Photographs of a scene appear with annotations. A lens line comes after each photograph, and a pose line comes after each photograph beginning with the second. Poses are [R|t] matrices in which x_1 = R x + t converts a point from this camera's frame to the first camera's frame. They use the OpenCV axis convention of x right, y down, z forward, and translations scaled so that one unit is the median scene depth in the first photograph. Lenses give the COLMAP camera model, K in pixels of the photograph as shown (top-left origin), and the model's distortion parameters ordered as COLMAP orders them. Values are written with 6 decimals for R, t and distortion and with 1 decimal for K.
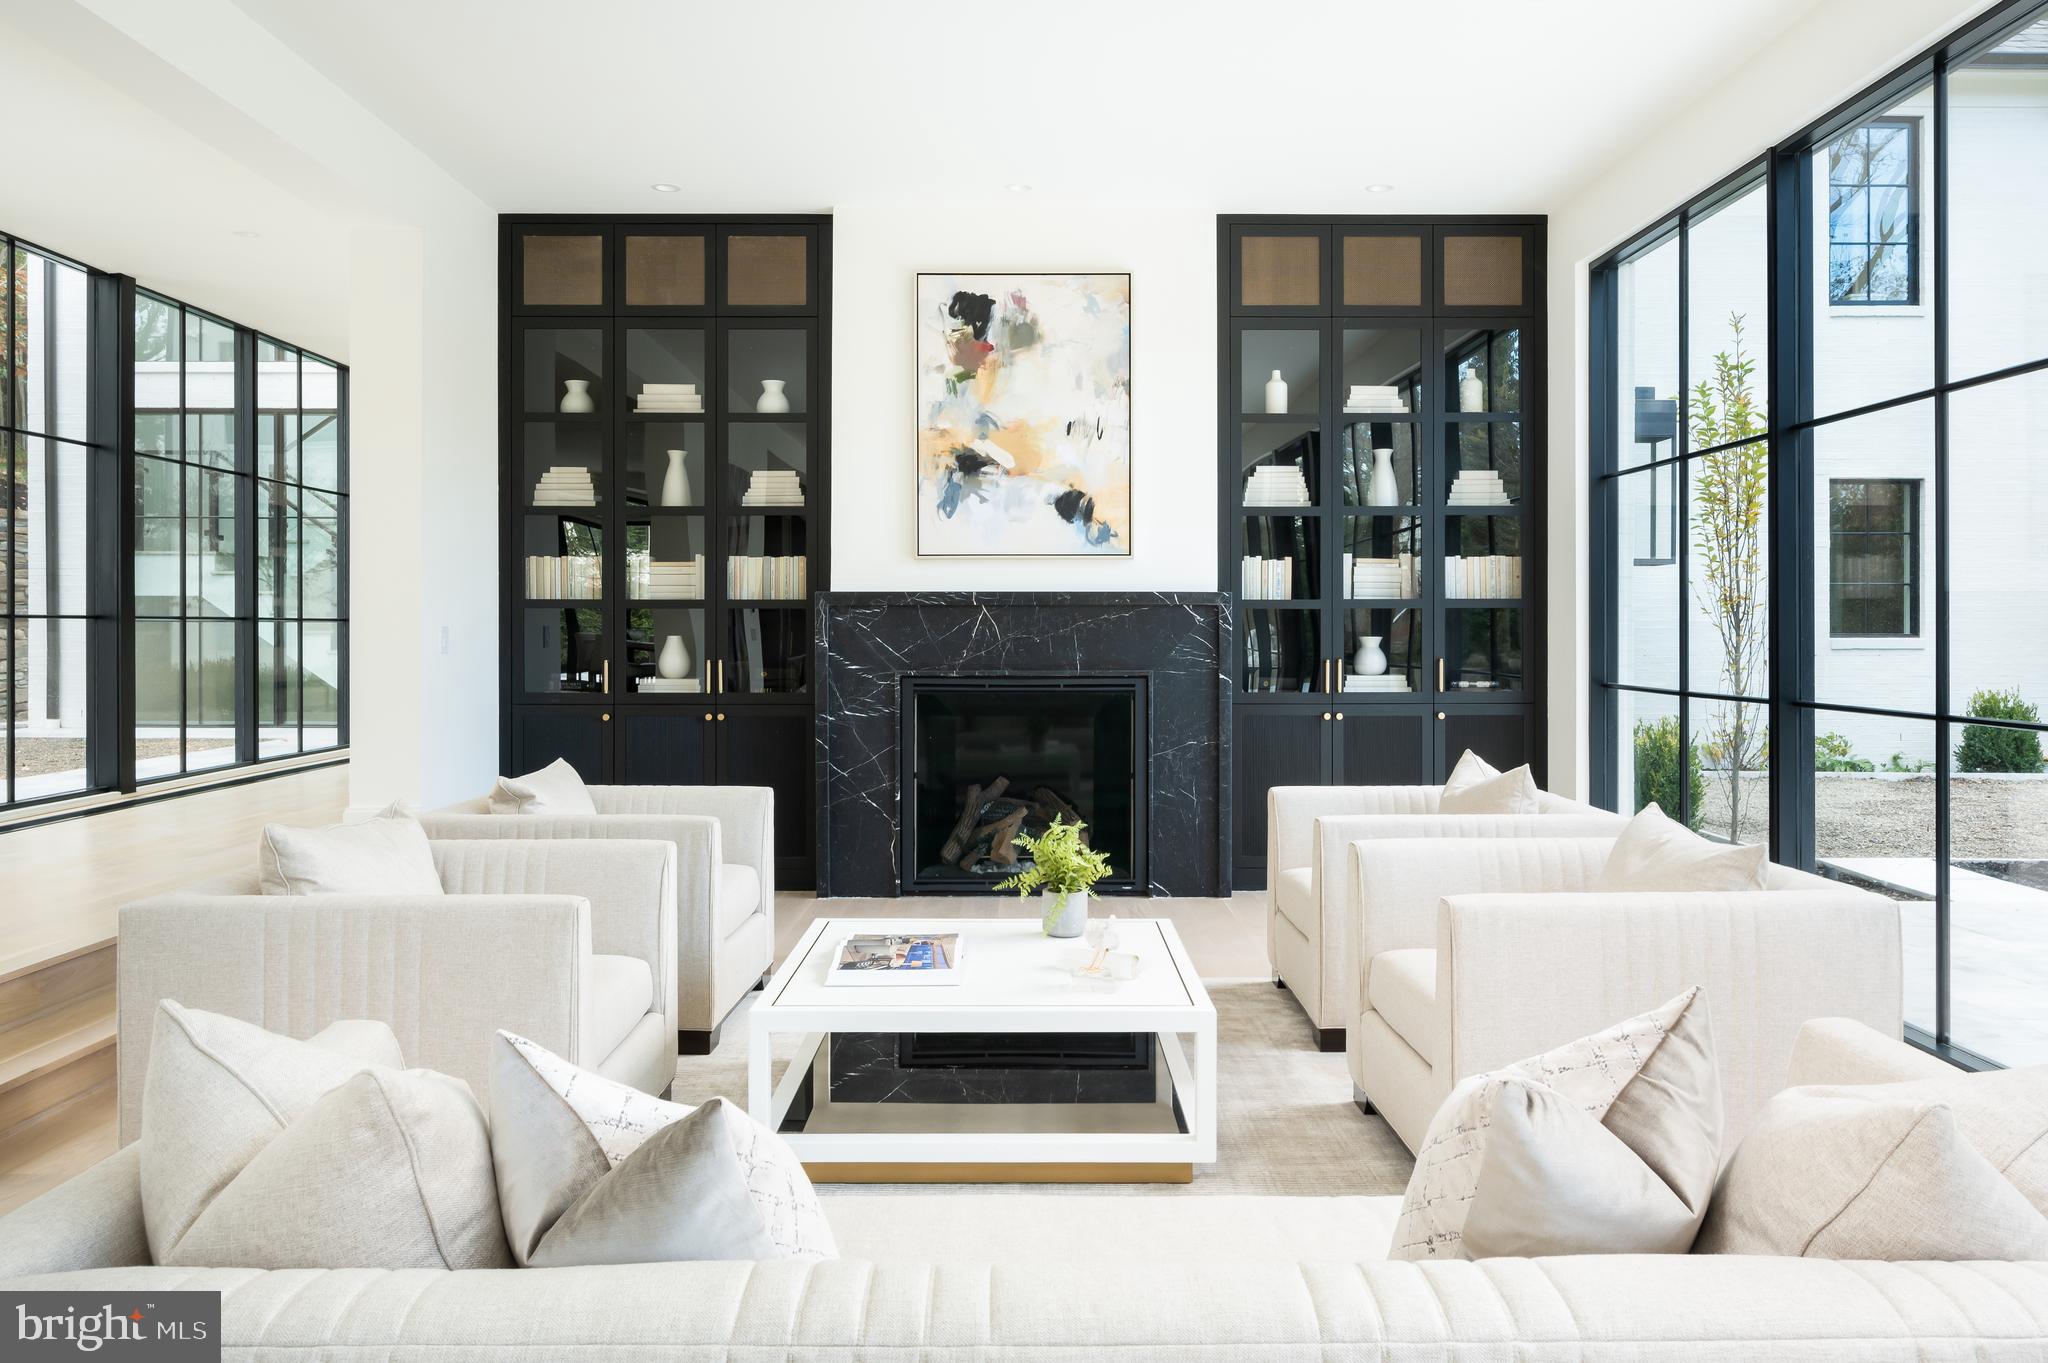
lens RADIAL K [[1358.6, 0, 1018.2], [0, 1358.6, 662.9], [0, 0, 1]] dist [0.006041, 0.000527]
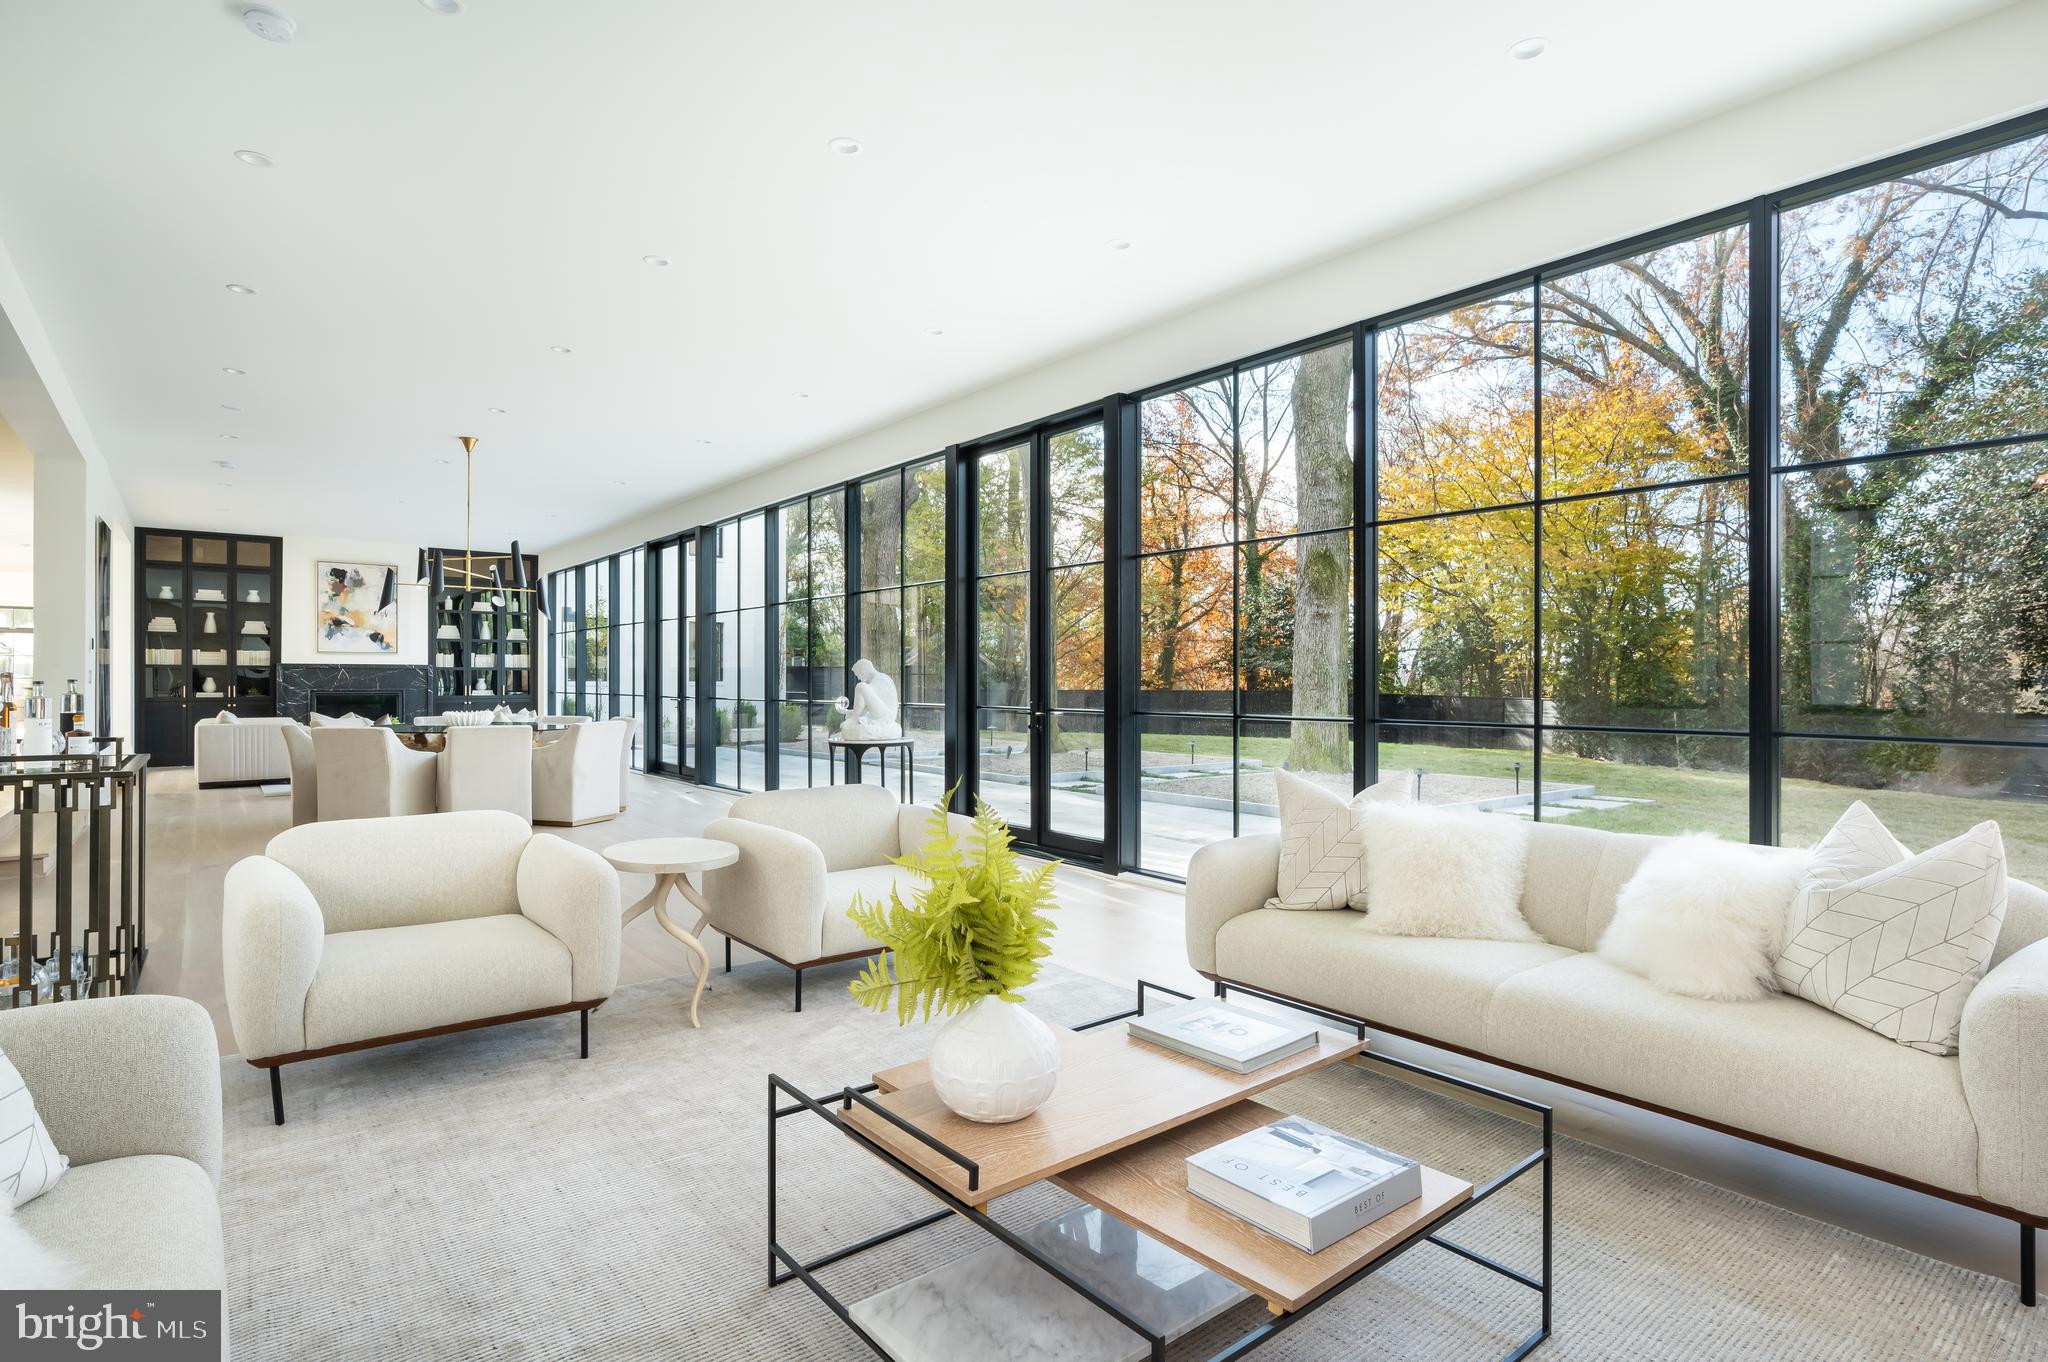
lens RADIAL K [[1034.4, 0, 1030.2], [0, 1034.4, 671.7], [0, 0, 1]] dist [-0.001717, 0.000808]
pose [[0.775931, 0.005390, 0.630795, -0.290964], [0.002571, 0.999928, -0.011707, -0.002828], [-0.630813, 0.010706, 0.775861, -1.800361]]
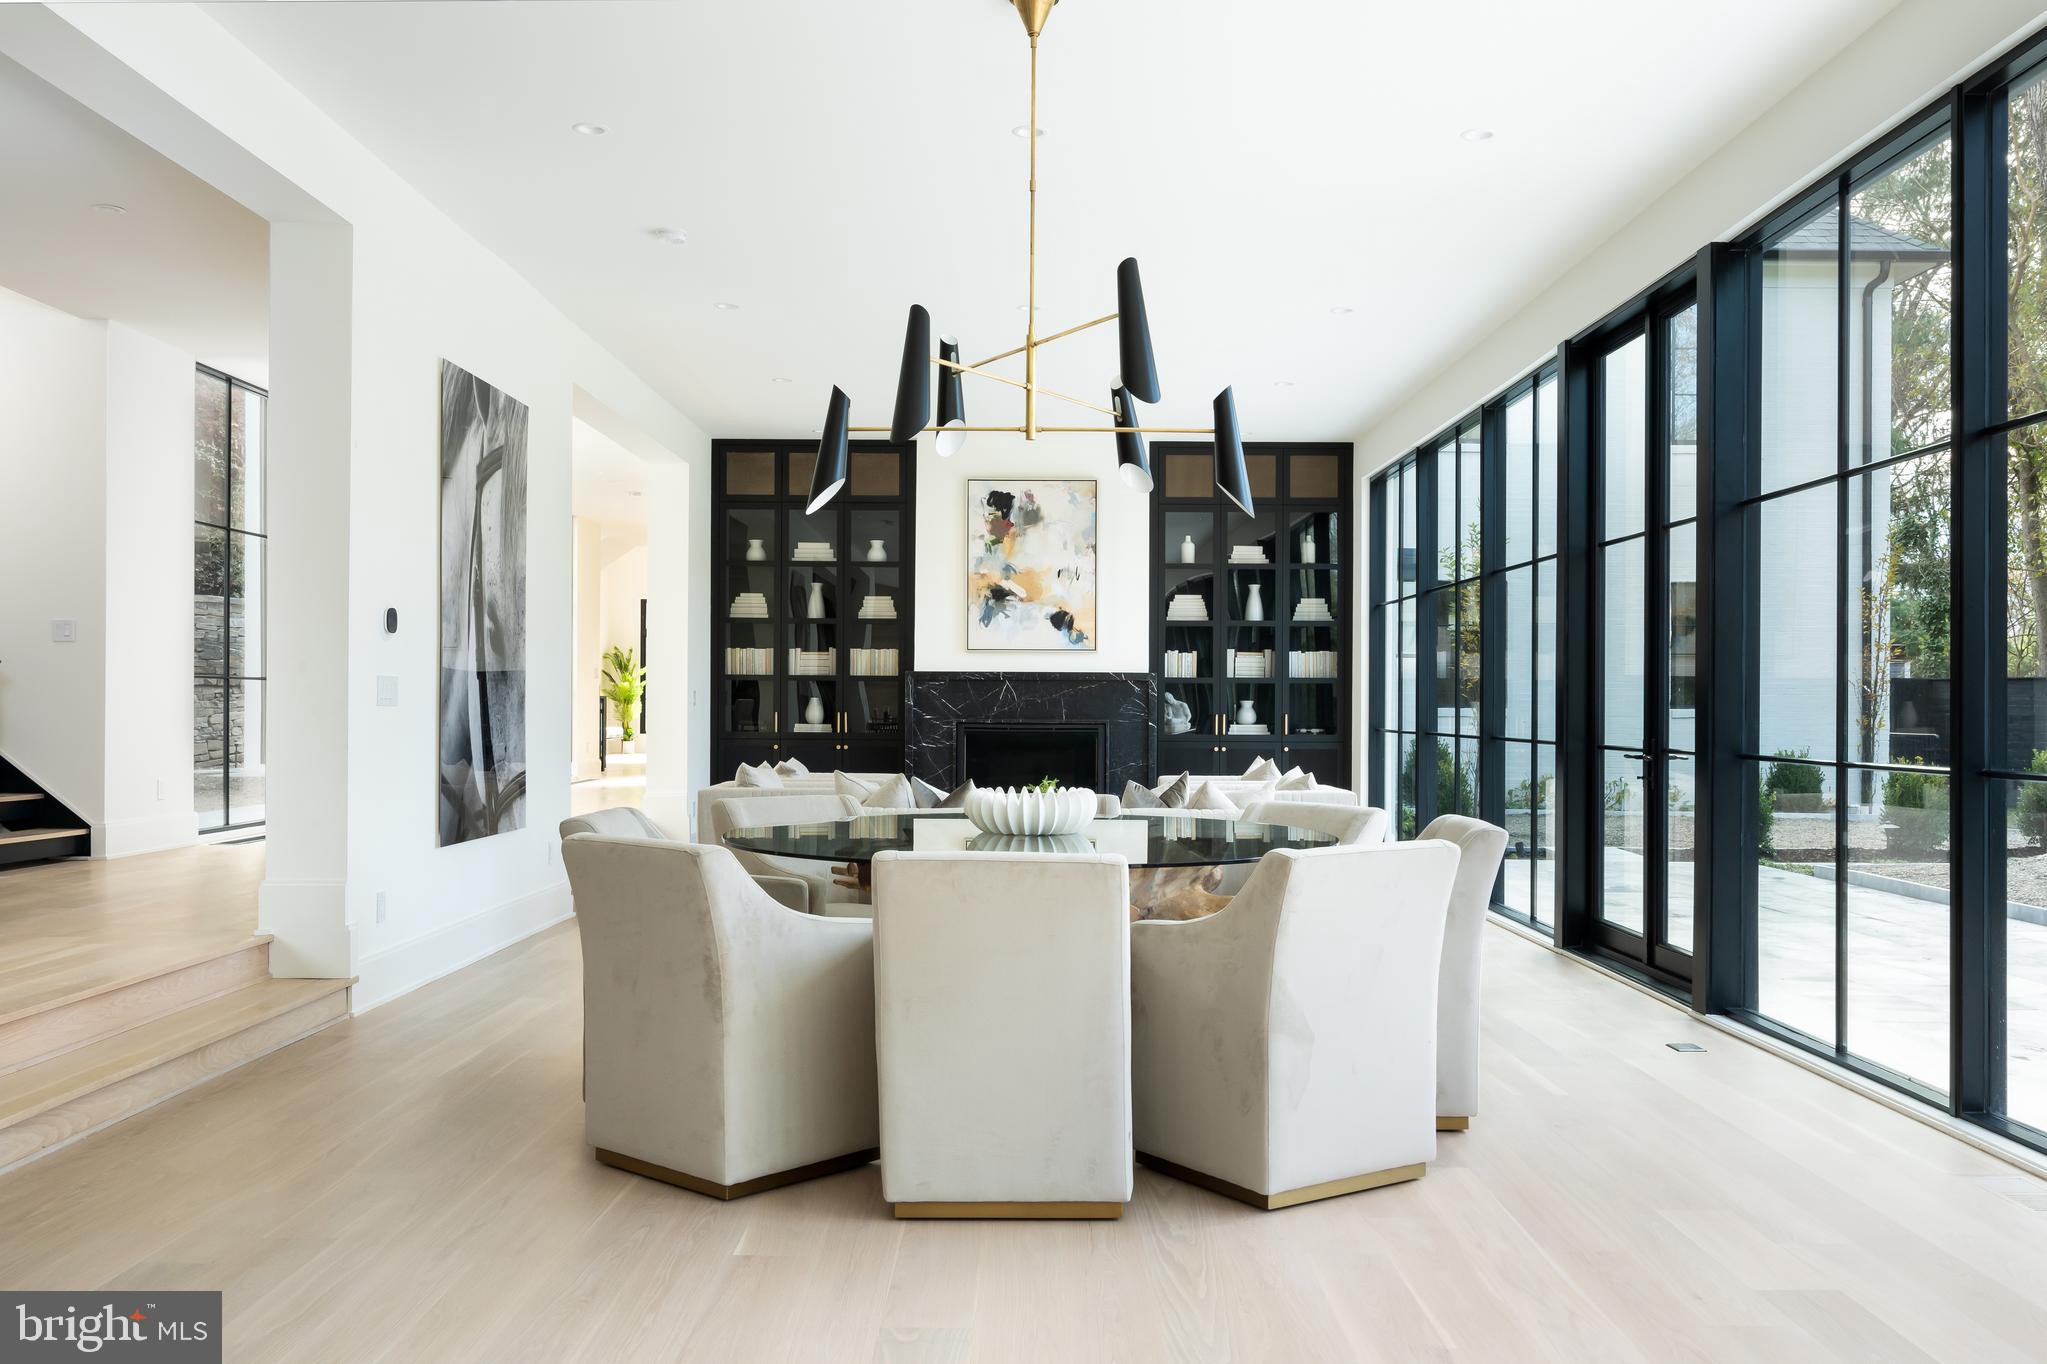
lens RADIAL K [[1667.3, 0, 1032.3], [0, 1667.3, 698.2], [0, 0, 1]] dist [-0.010429, 0.002890]
pose [[0.999984, 0.005638, -0.001077, 0.007663], [-0.005647, 0.999943, -0.009059, -0.002601], [0.001026, 0.009065, 0.999958, -1.002100]]
